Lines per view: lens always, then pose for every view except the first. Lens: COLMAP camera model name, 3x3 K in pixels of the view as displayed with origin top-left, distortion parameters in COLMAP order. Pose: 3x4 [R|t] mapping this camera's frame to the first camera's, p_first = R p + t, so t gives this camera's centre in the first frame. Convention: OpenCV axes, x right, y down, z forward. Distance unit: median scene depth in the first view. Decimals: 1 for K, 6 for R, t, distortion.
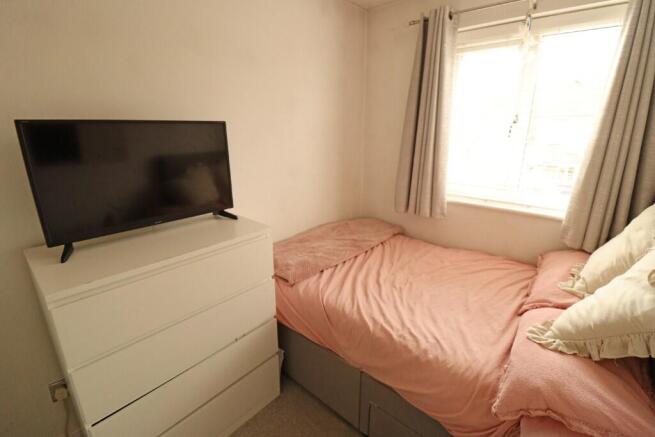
lens RADIAL K [[308.3, 0, 328.3], [0, 308.3, 218.1], [0, 0, 1]] dist [-0.012895, -0.004850]
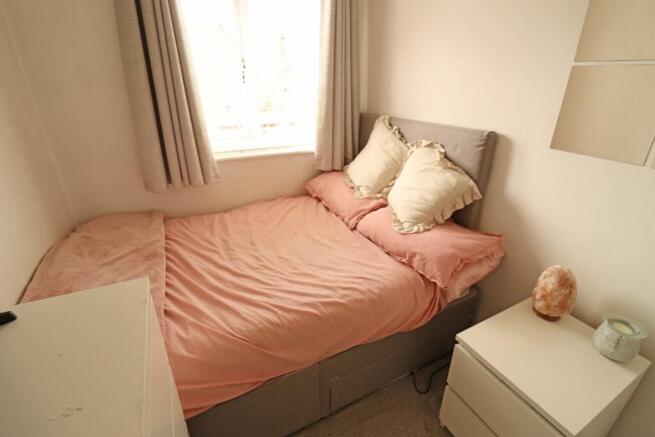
lens RADIAL K [[308.3, 0, 327.7], [0, 308.3, 216.2], [0, 0, 1]] dist [-0.012895, -0.004850]
pose [[0.361649, -0.370427, 0.855566, -0.471181], [0.256939, 0.921743, 0.290471, -0.126666], [-0.896210, 0.114780, 0.428524, 0.558924]]
